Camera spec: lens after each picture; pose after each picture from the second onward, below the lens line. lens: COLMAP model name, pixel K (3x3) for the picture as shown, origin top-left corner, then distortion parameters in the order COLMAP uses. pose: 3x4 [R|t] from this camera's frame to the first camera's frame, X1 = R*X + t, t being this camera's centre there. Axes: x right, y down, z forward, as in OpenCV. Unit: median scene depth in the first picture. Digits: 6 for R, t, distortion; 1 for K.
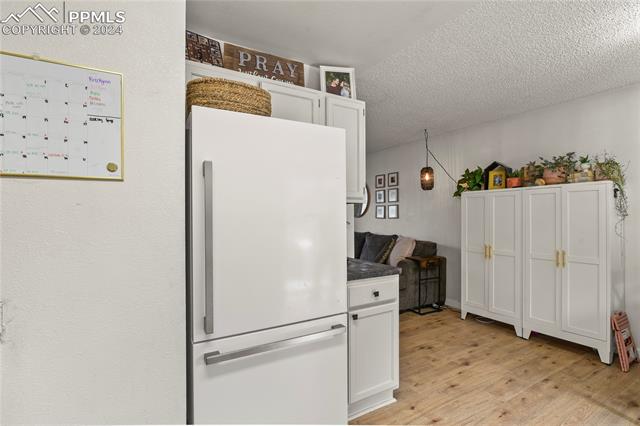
lens RADIAL K [[312.7, 0, 320.3], [0, 312.7, 217.2], [0, 0, 1]] dist [0.000388, -0.000266]
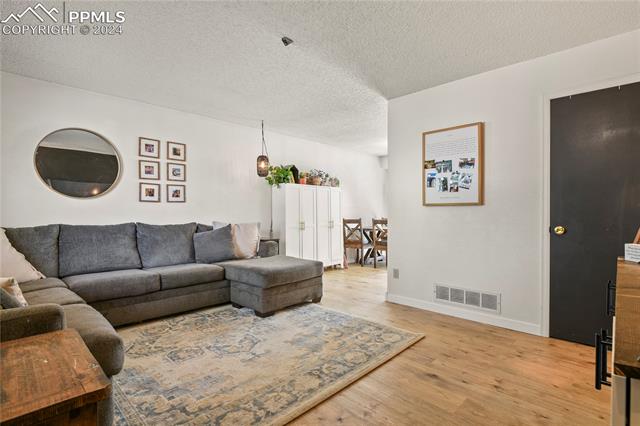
lens RADIAL K [[312.7, 0, 320.6], [0, 312.7, 210.9], [0, 0, 1]] dist [0.000388, -0.000266]
pose [[-0.262836, -0.012371, 0.964761, -0.614941], [-0.007771, 0.999913, 0.010704, 0.014155], [-0.964809, -0.004684, -0.262909, 0.879614]]
